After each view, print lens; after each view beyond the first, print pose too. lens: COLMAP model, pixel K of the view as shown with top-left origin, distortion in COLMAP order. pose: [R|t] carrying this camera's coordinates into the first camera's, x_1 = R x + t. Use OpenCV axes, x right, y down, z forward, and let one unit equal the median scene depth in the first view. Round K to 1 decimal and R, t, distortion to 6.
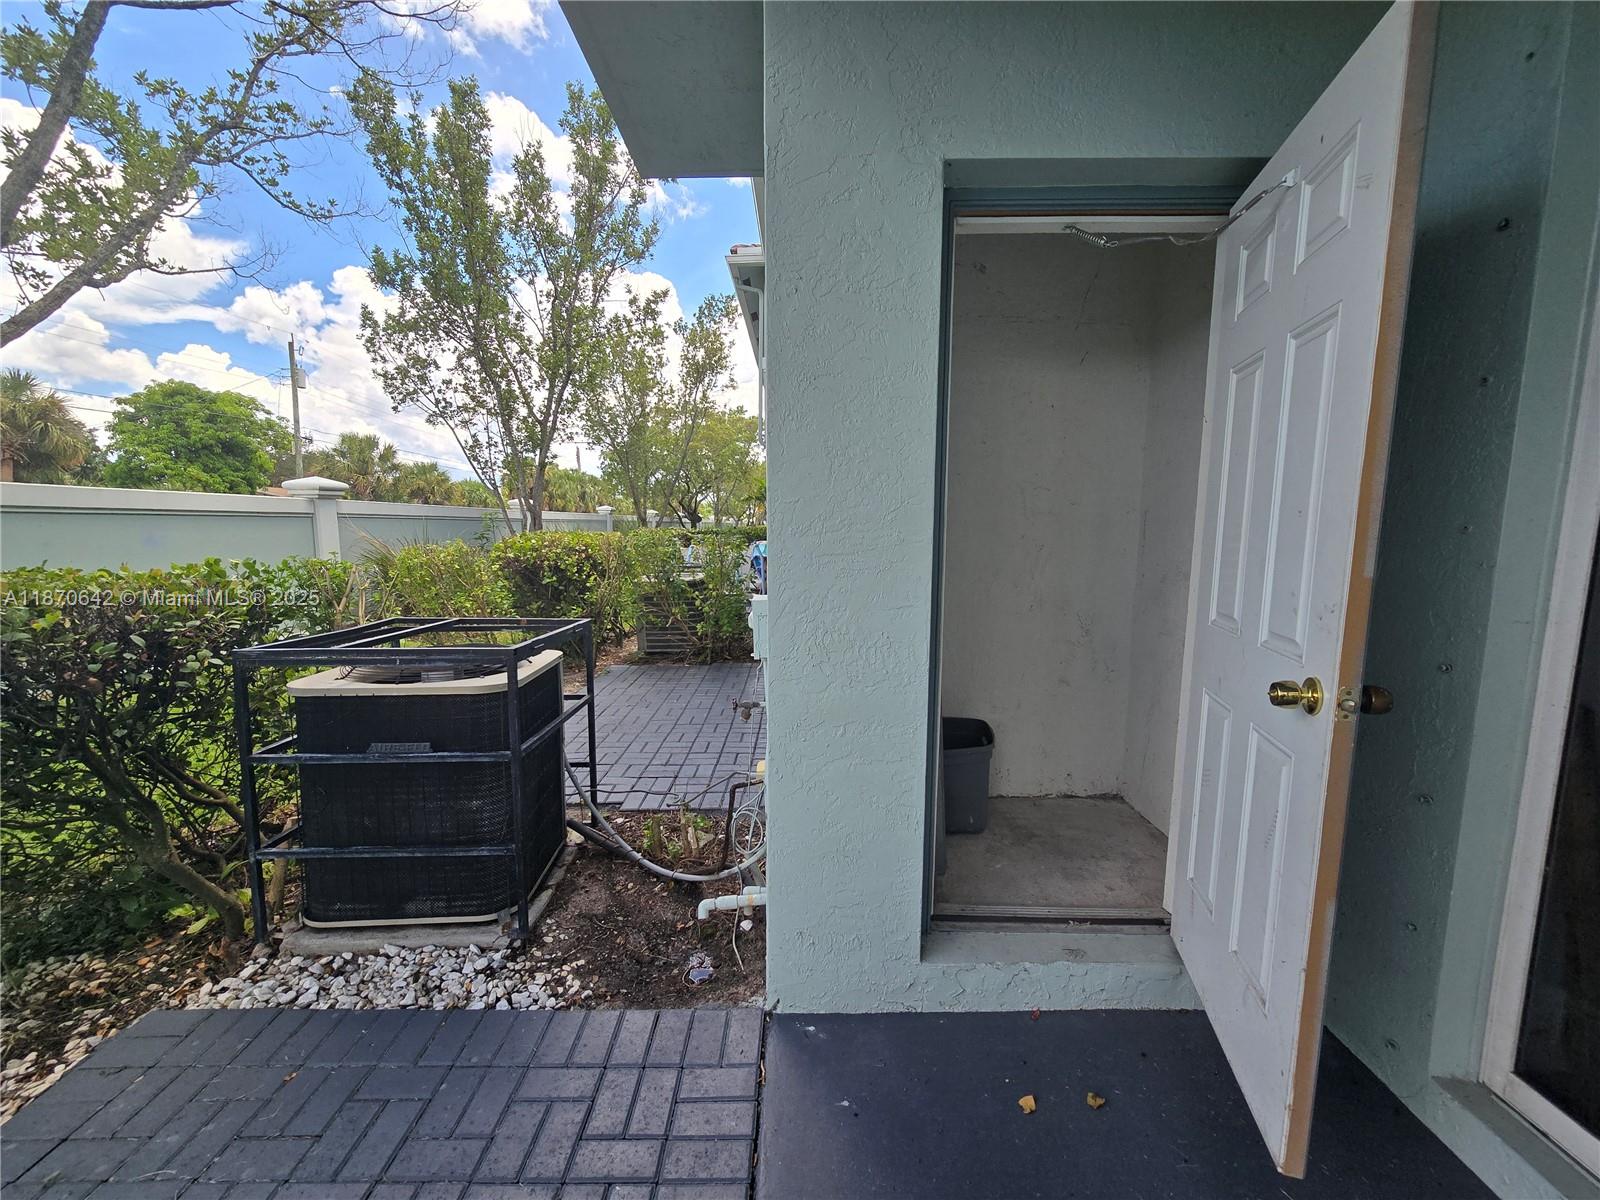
lens RADIAL K [[653.2, 0, 795.6], [0, 653.2, 606.6], [0, 0, 1]] dist [-0.004388, 0.000023]
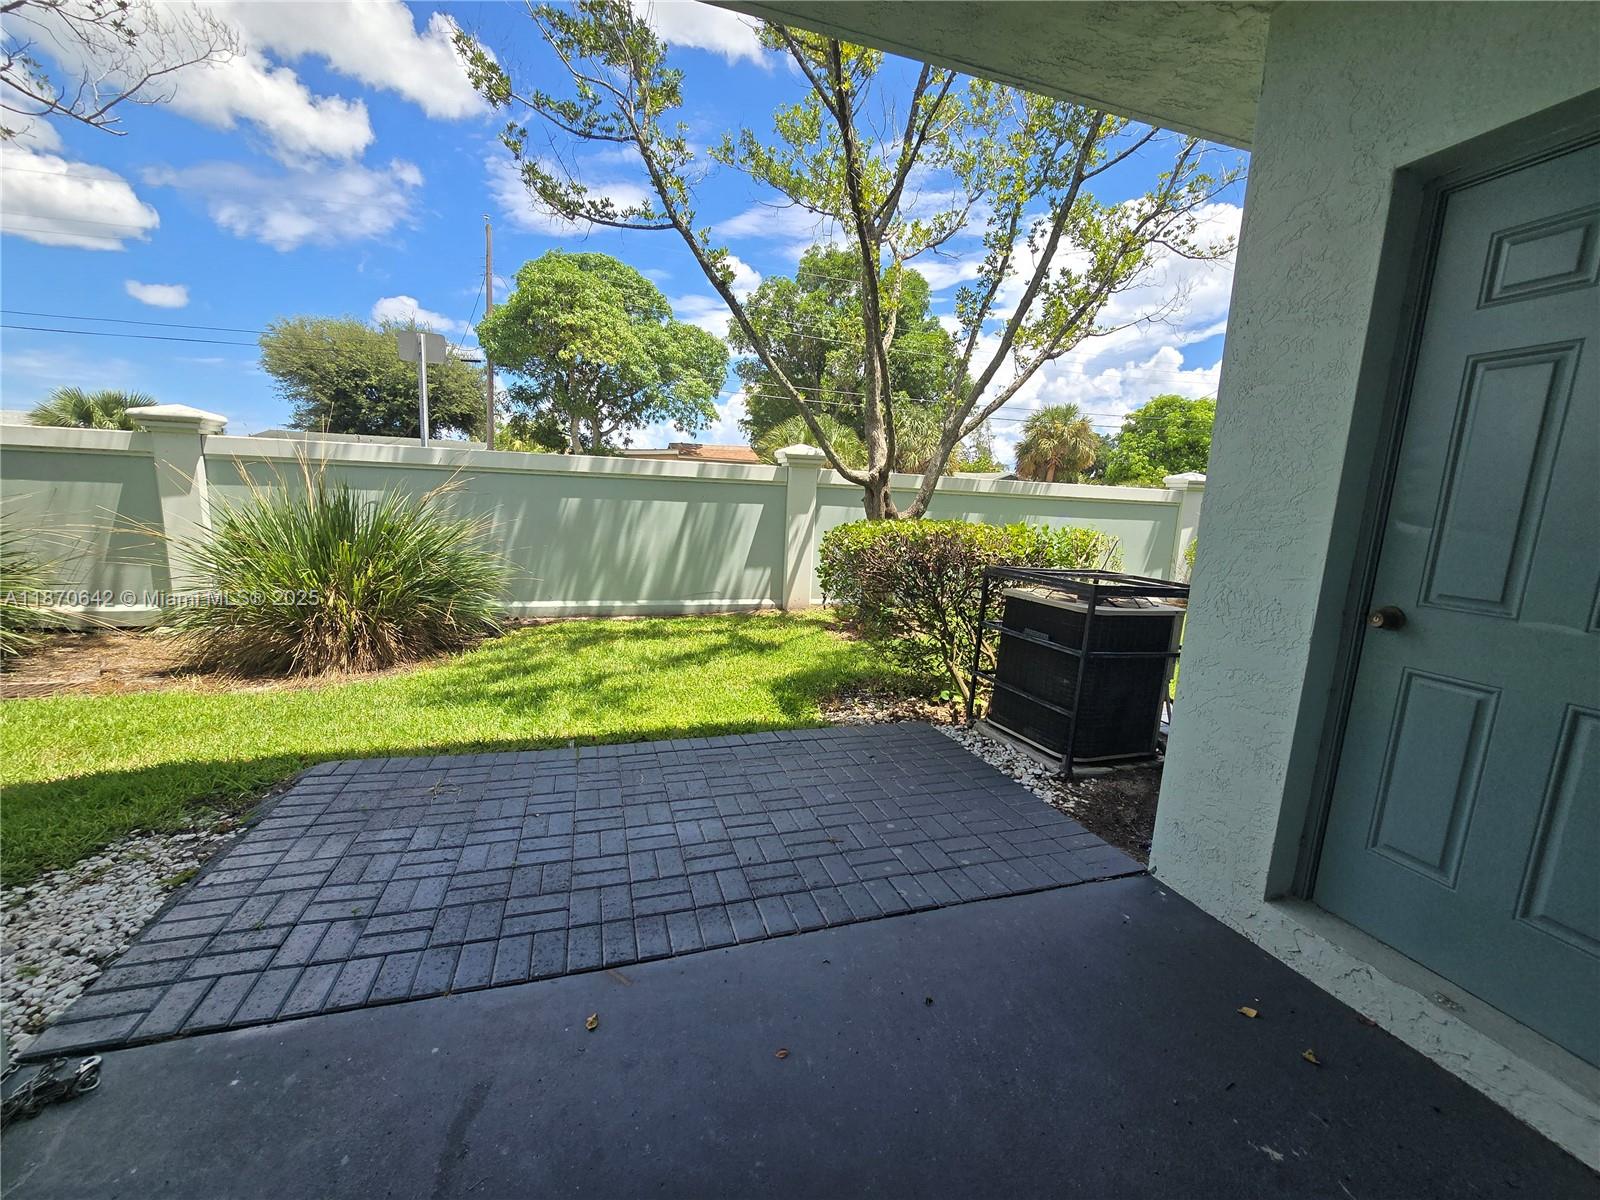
lens RADIAL K [[653.2, 0, 795.6], [0, 653.2, 606.6], [0, 0, 1]] dist [-0.004388, 0.000023]
pose [[0.309023, 0.168109, -0.936079, 0.675588], [-0.161176, 0.979274, 0.122658, 0.033961], [0.937298, 0.112969, 0.329713, -0.131645]]
